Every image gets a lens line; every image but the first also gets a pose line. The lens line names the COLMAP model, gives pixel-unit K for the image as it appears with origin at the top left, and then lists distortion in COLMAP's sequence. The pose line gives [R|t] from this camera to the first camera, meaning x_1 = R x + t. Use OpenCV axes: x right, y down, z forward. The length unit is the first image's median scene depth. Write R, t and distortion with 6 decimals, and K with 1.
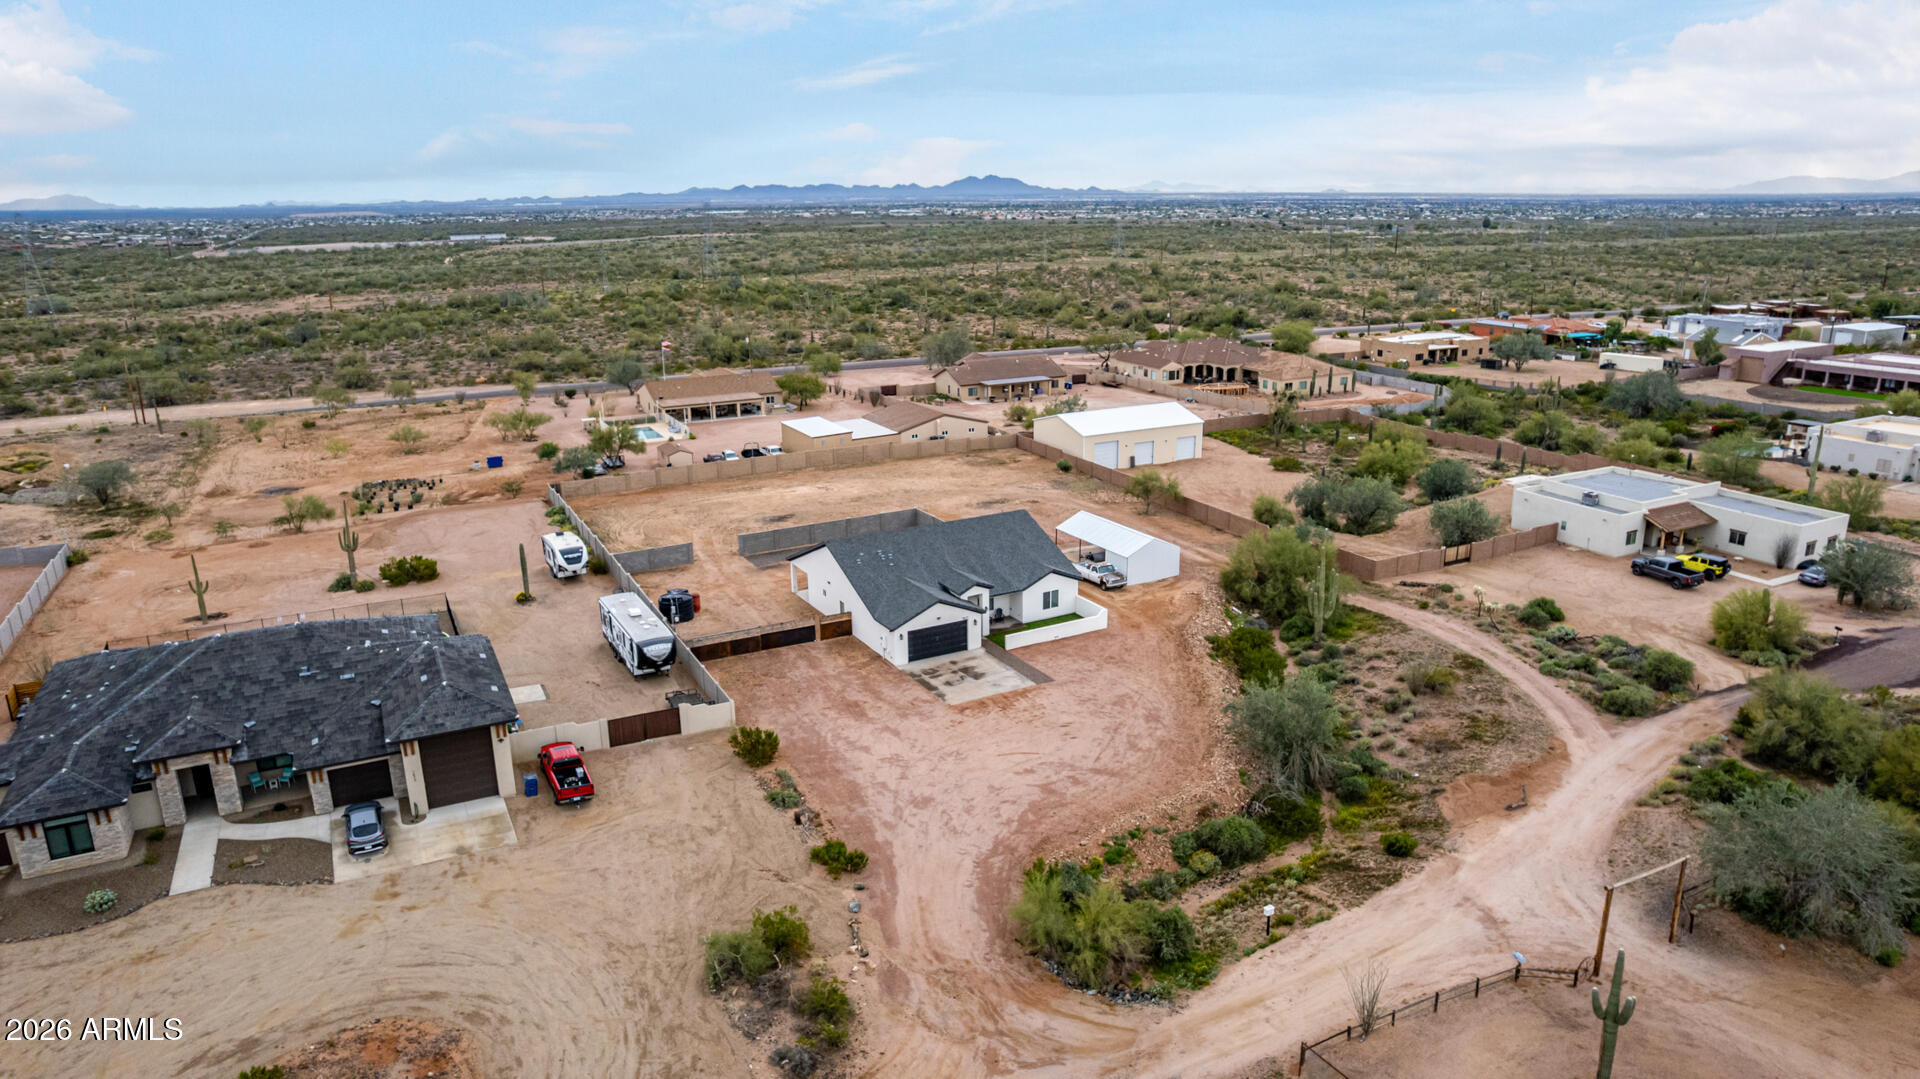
lens RADIAL K [[1260.6, 0, 966.9], [0, 1260.6, 533.9], [0, 0, 1]] dist [-0.073691, 0.063818]
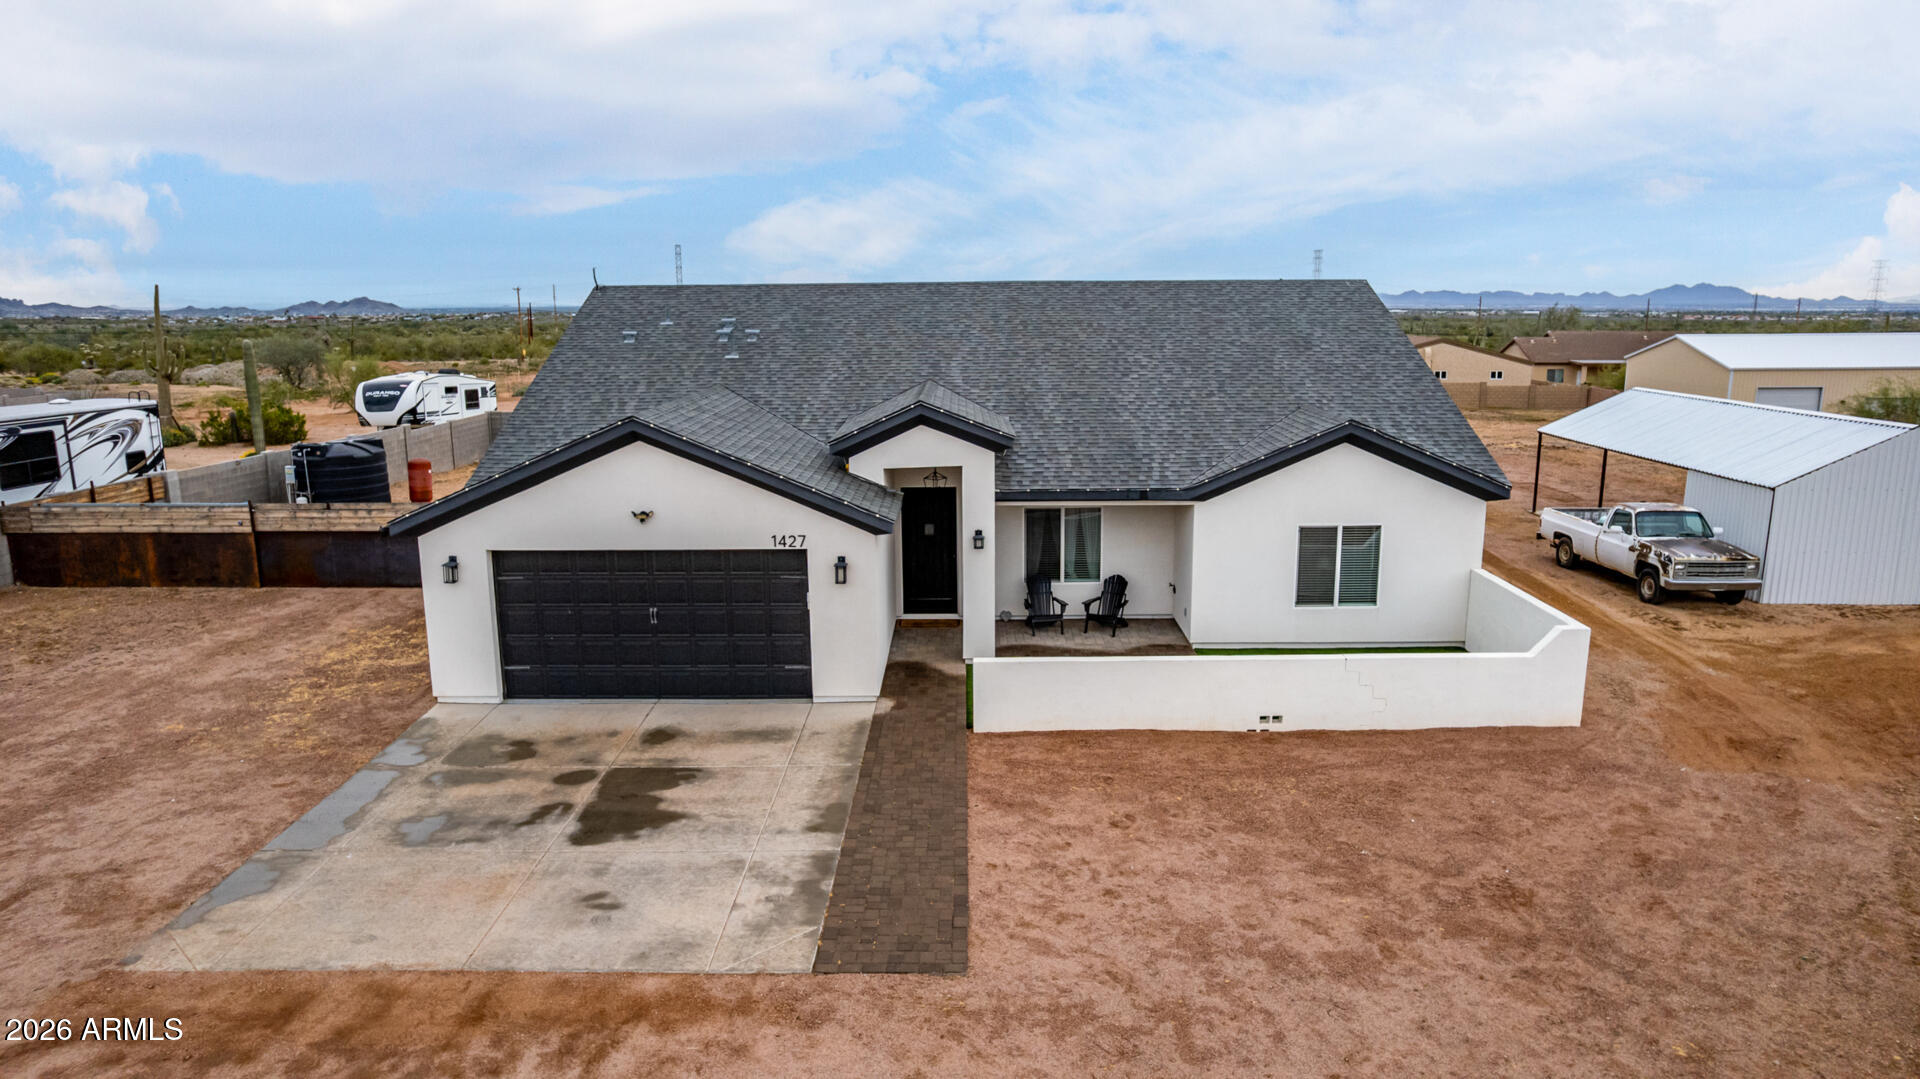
lens RADIAL K [[1226.6, 0, 963.6], [0, 1226.6, 537.3], [0, 0, 1]] dist [-0.089258, 0.084164]
pose [[0.863648, 0.098967, -0.494285, 0.116686], [-0.138711, 0.989343, -0.044276, 0.066508], [0.484635, 0.106802, 0.868172, 0.781885]]
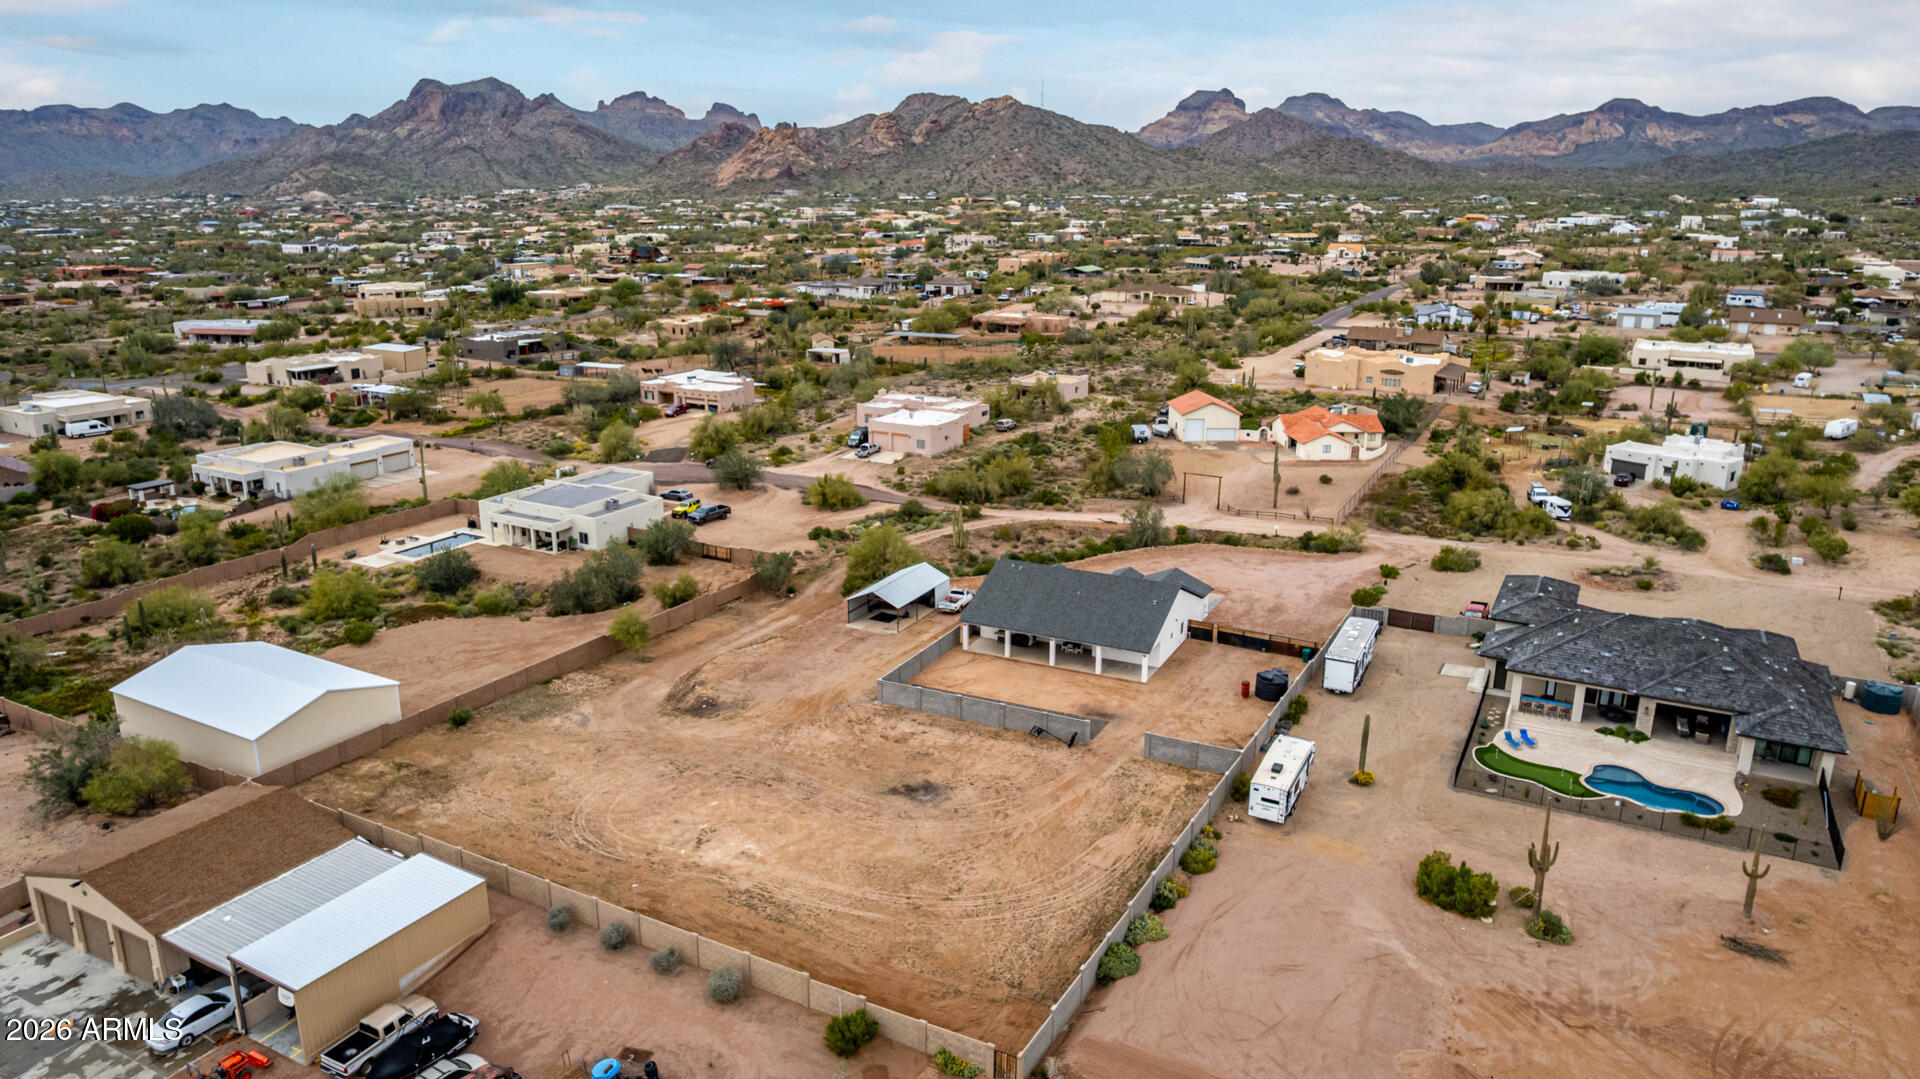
lens RADIAL K [[1260.6, 0, 966.9], [0, 1260.6, 533.9], [0, 0, 1]] dist [-0.073691, 0.063818]
pose [[-0.565647, -0.216802, 0.795638, -0.924108], [0.221371, 0.889489, 0.399755, -0.551549], [-0.794379, 0.402252, -0.455143, 1.669644]]
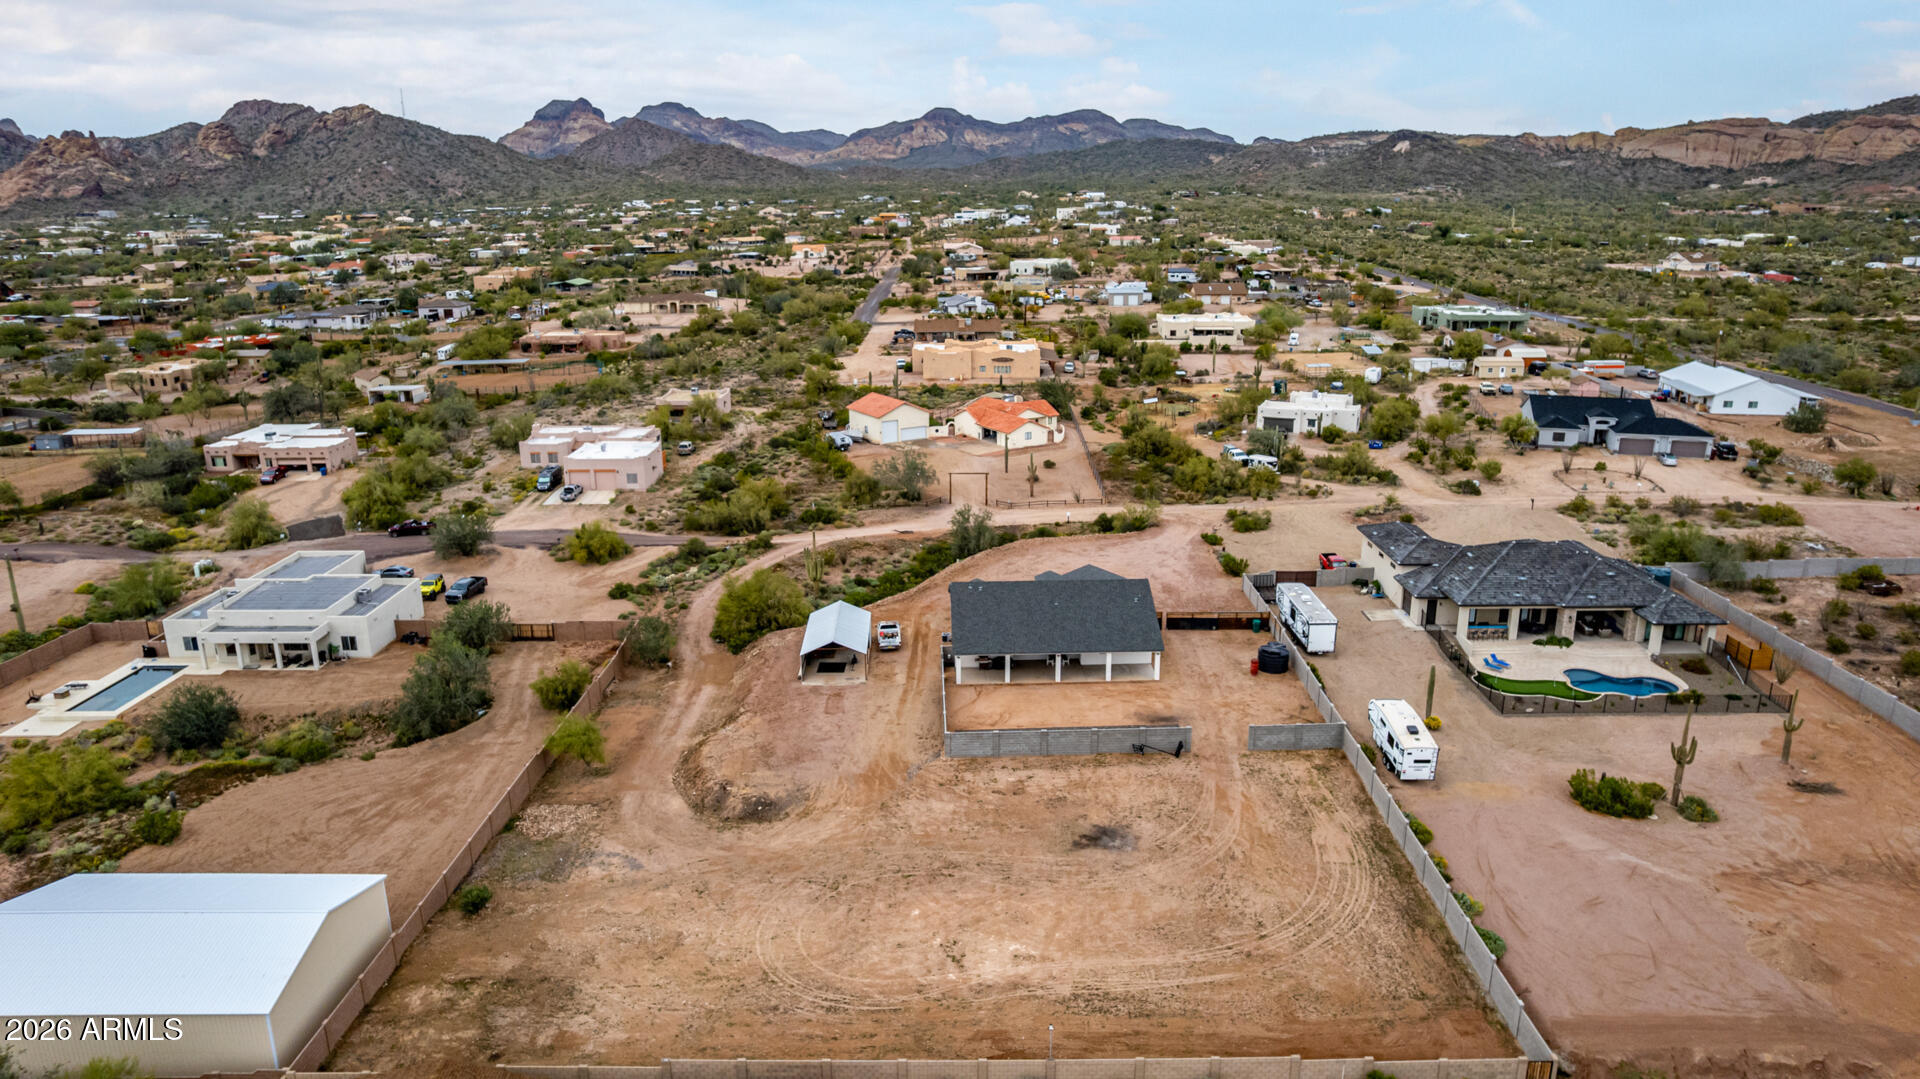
lens RADIAL K [[1226.6, 0, 963.6], [0, 1226.6, 537.3], [0, 0, 1]] dist [-0.089258, 0.084164]
pose [[-0.887705, -0.111100, 0.446808, -0.471632], [0.139020, 0.860474, 0.490162, -0.621418], [-0.438923, 0.497234, -0.748401, 1.918804]]
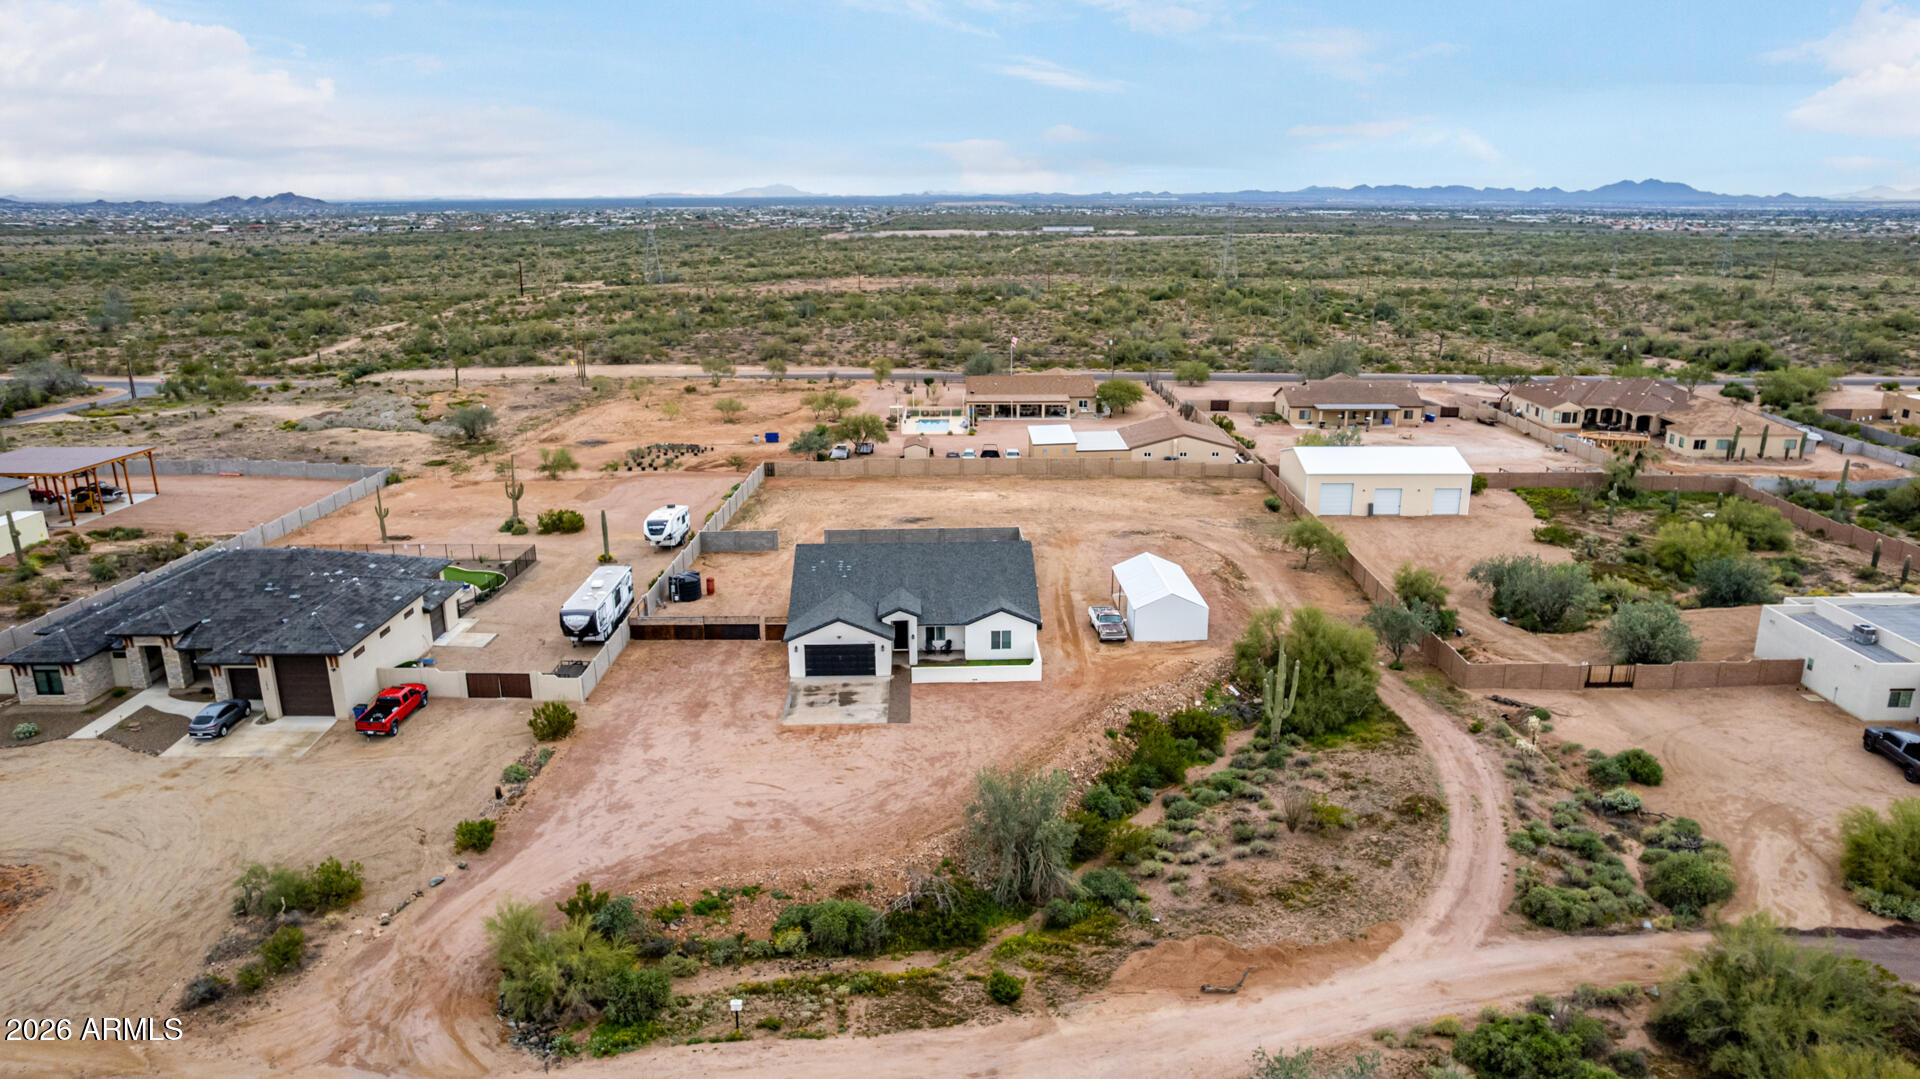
lens RADIAL K [[1260.6, 0, 966.9], [0, 1260.6, 533.9], [0, 0, 1]] dist [-0.073691, 0.063818]
pose [[0.884353, 0.132067, -0.447747, 0.452468], [-0.131365, 0.990792, 0.032781, -0.052646], [0.447953, 0.029828, 0.893559, 0.158018]]
